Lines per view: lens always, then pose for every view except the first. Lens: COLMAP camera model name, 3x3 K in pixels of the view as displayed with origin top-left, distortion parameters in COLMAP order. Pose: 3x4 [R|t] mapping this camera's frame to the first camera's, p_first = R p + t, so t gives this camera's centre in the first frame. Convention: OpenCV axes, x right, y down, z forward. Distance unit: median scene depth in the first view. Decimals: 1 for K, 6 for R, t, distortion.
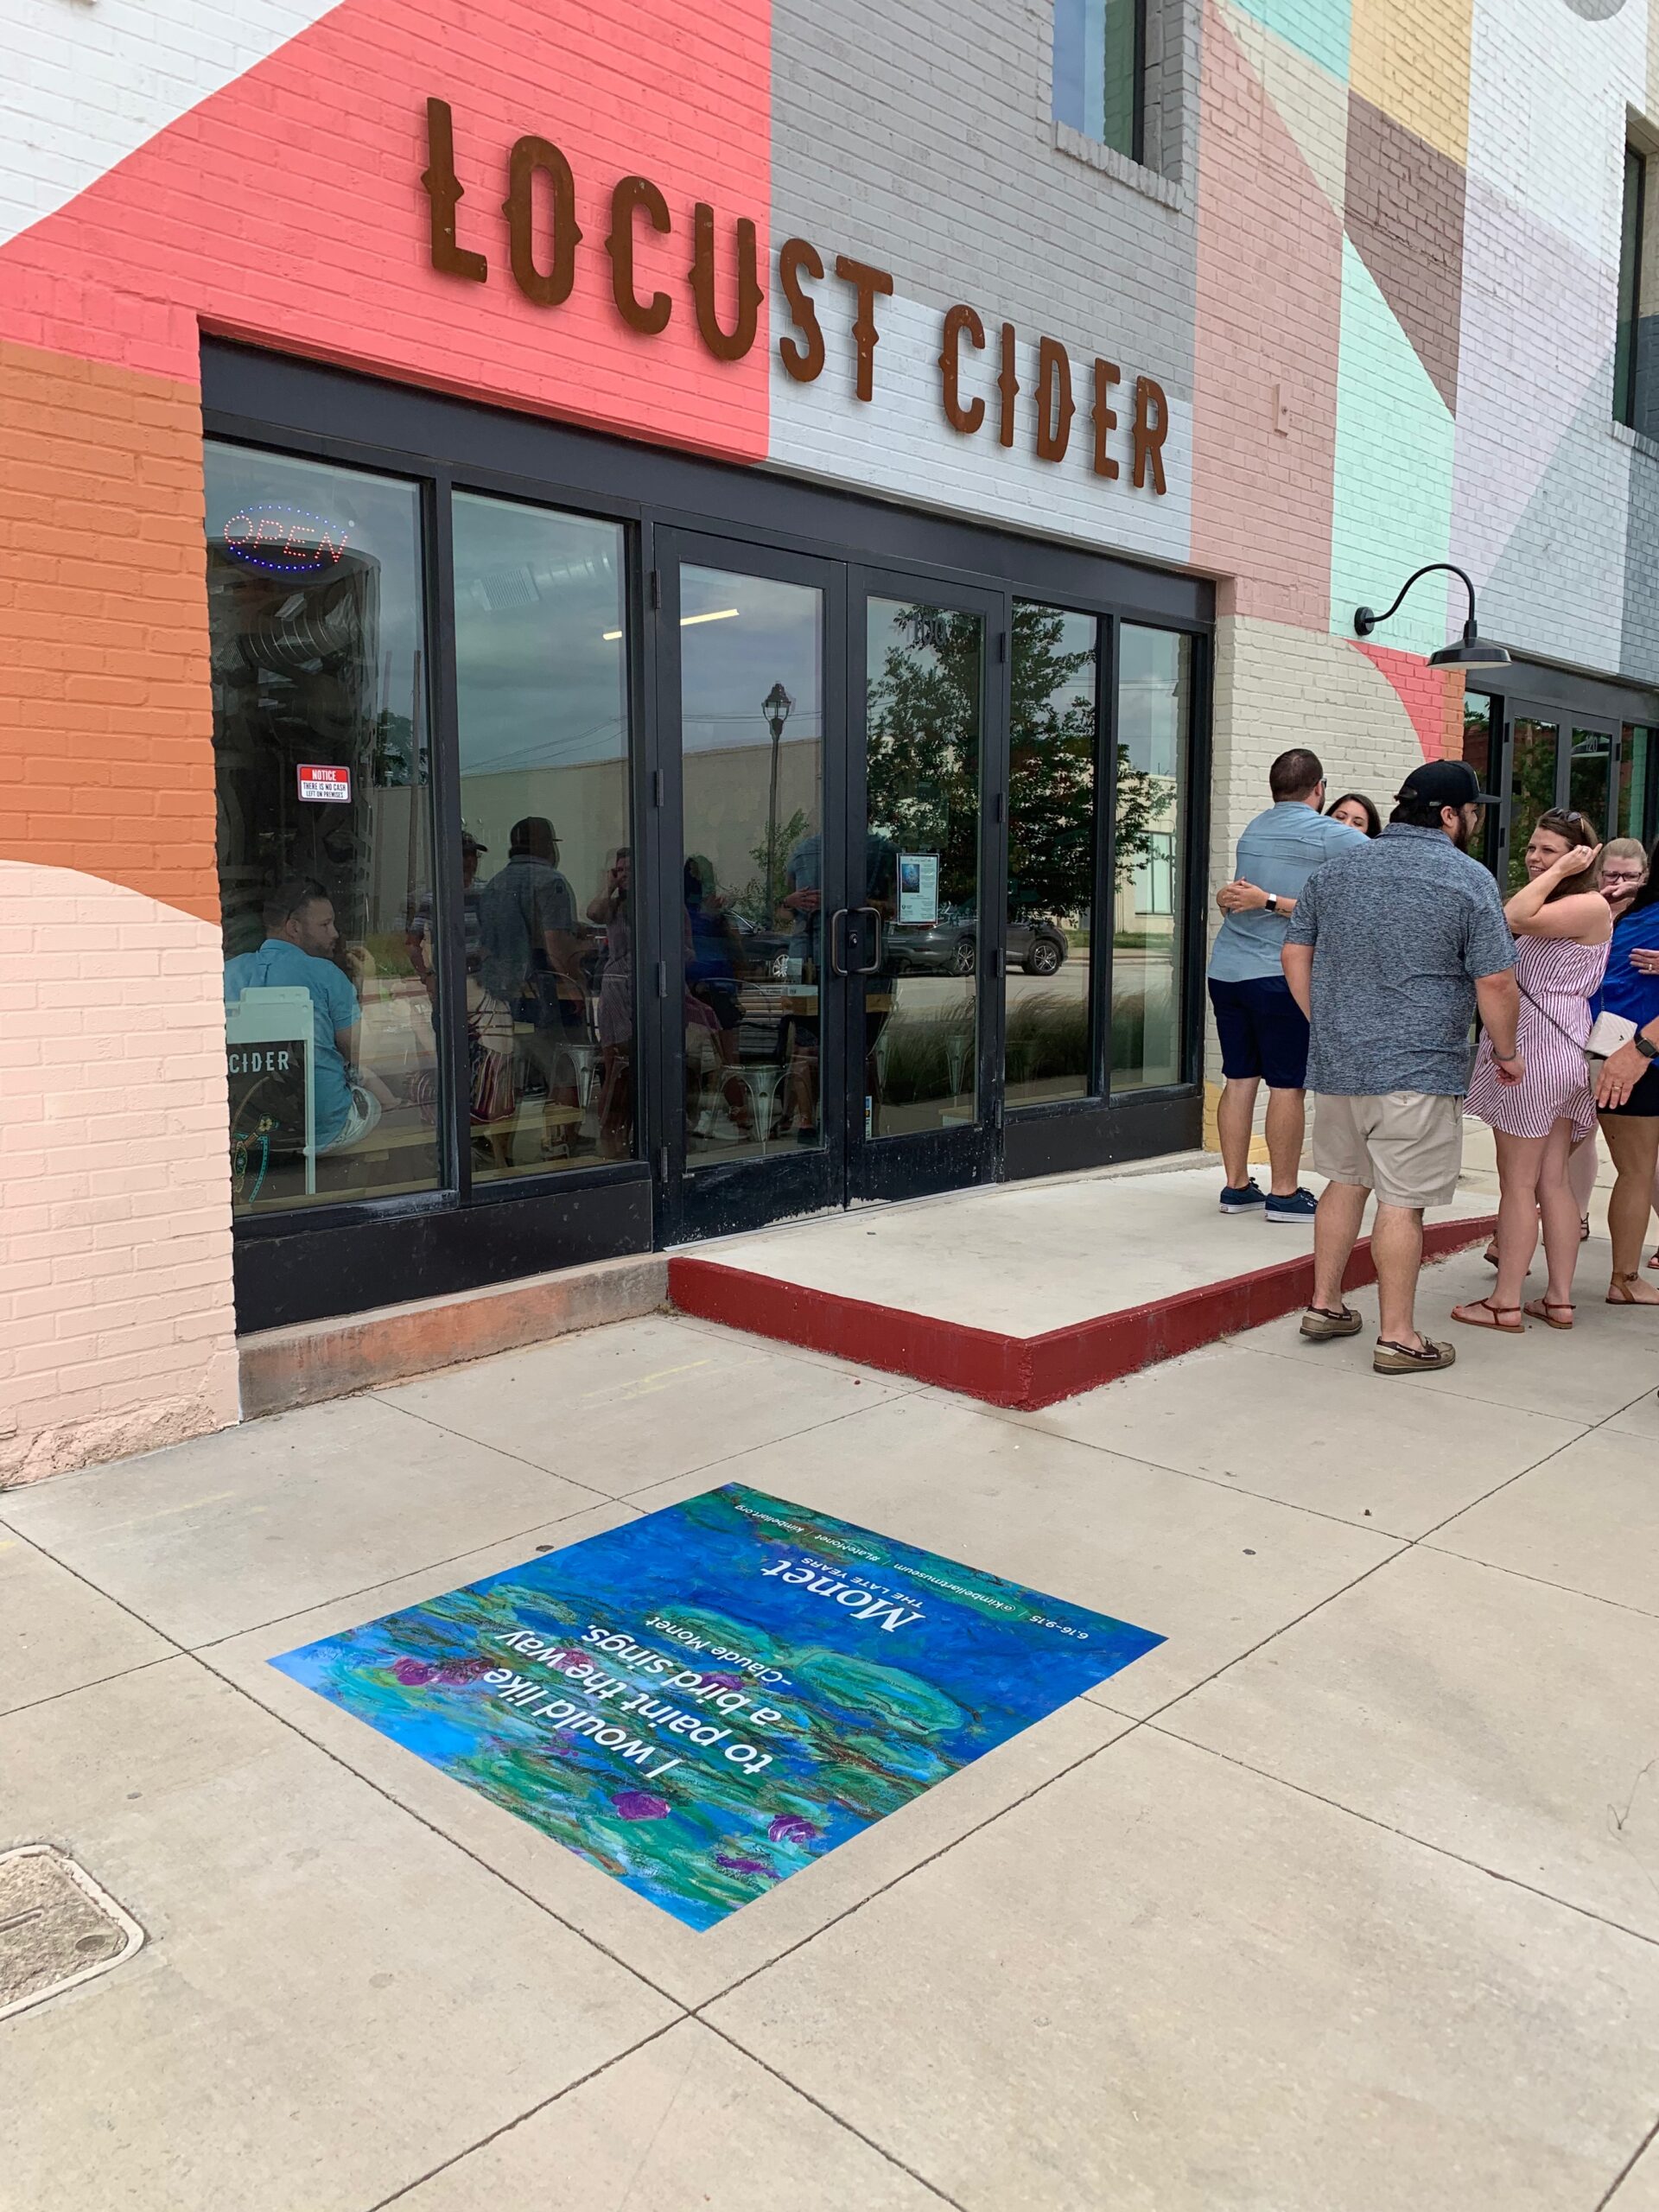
lens RADIAL K [[1676.7, 0, 831.2], [0, 1676.7, 1097.6], [0, 0, 1]] dist [0.029182, -0.024198]
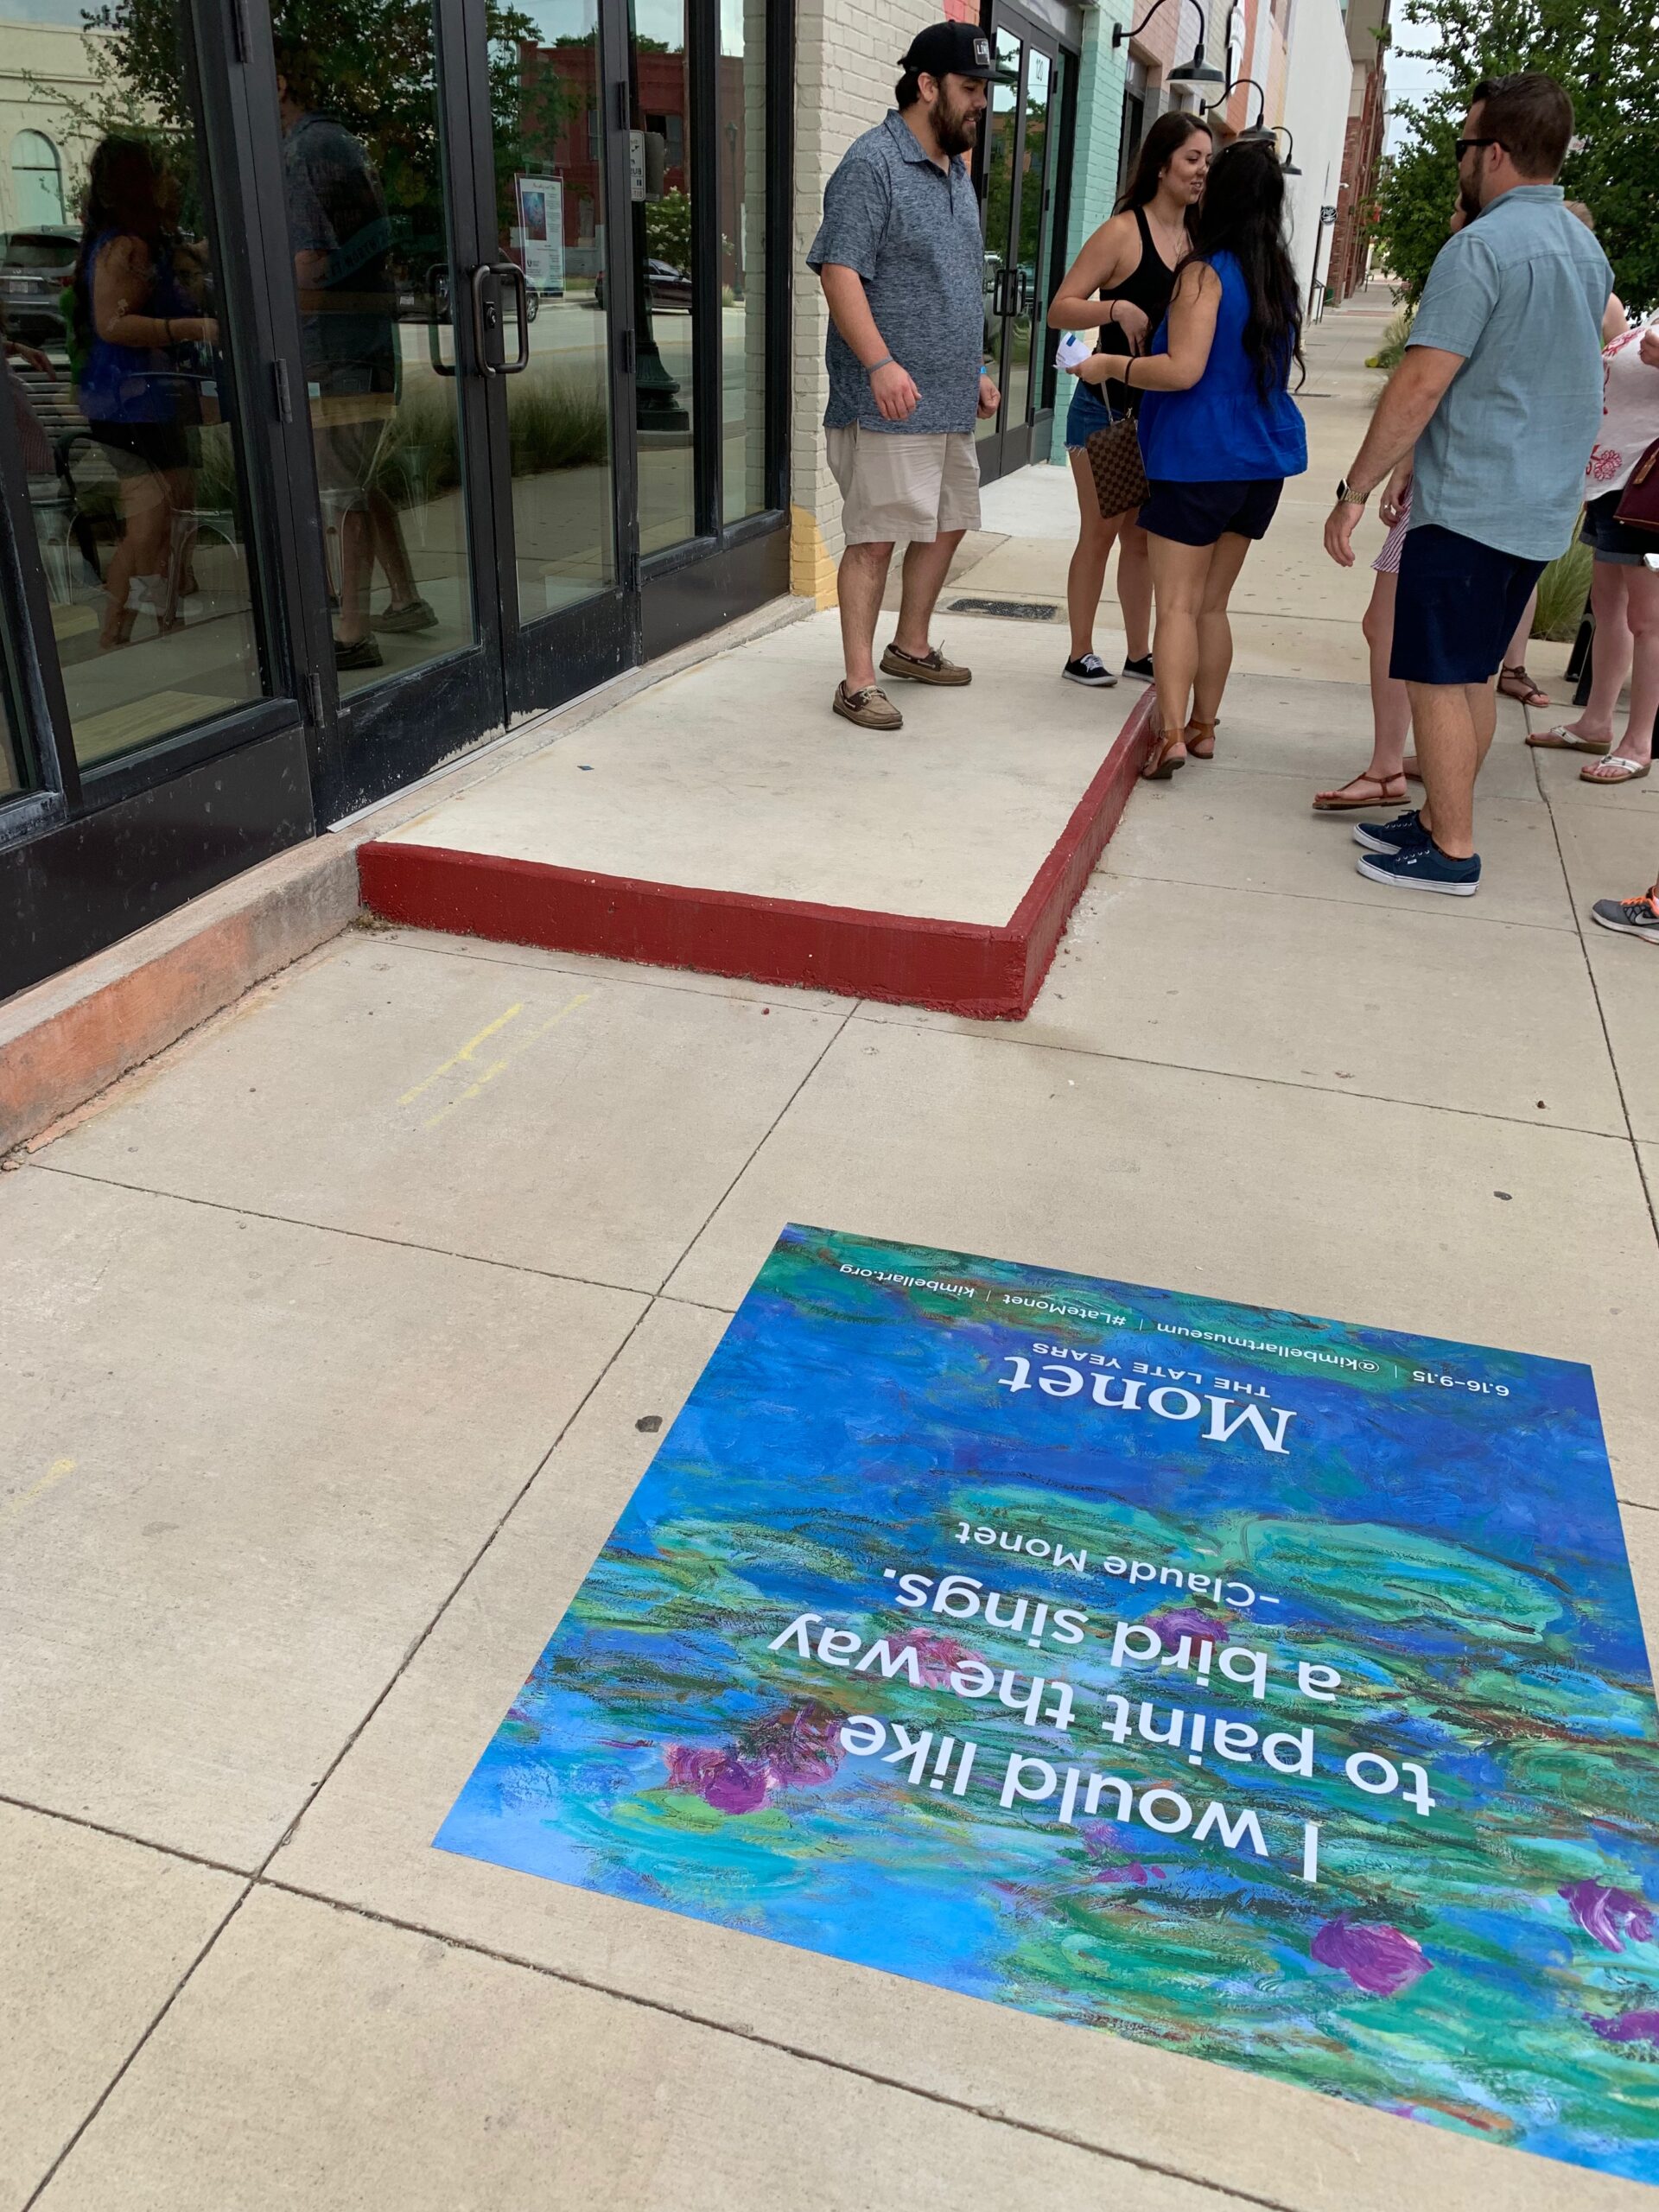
lens RADIAL K [[1676.7, 0, 824.8], [0, 1676.7, 1105.7], [0, 0, 1]] dist [0.029182, -0.024198]
pose [[0.892574, -0.186668, 0.410447, -0.377506], [0.034842, 0.936113, 0.349969, -0.059246], [-0.449553, -0.298072, 0.842054, 0.538366]]
